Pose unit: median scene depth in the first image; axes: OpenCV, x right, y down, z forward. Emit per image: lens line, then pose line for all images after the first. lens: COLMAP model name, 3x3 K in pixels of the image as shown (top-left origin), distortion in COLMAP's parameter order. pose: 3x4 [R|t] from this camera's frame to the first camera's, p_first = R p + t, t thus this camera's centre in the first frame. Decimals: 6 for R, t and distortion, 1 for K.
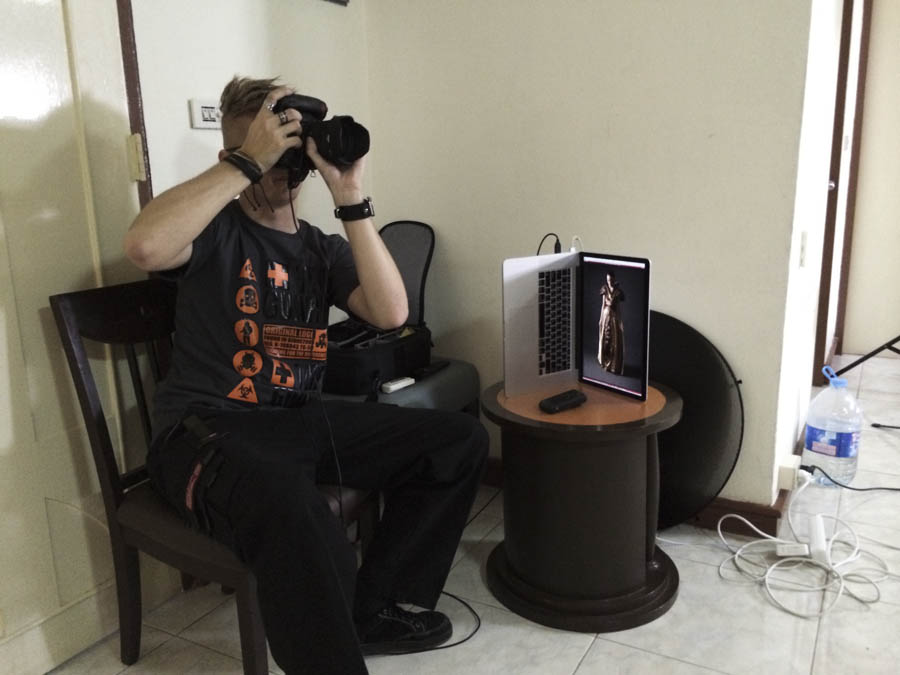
lens RADIAL K [[785.9, 0, 449.0], [0, 785.9, 339.1], [0, 0, 1]] dist [0.051354, -0.008423]
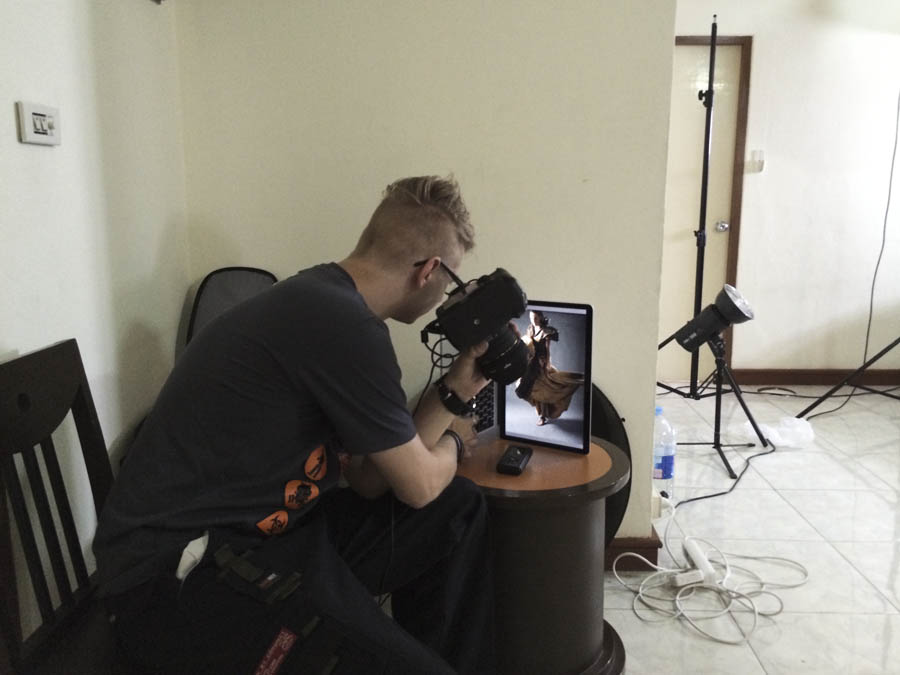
lens RADIAL K [[785.9, 0, 450.6], [0, 785.9, 334.9], [0, 0, 1]] dist [0.051354, -0.008423]
pose [[0.888308, -0.054361, 0.456019, -0.301523], [0.078747, 0.996293, -0.034630, -0.039804], [-0.452446, 0.066672, 0.889296, 0.200437]]
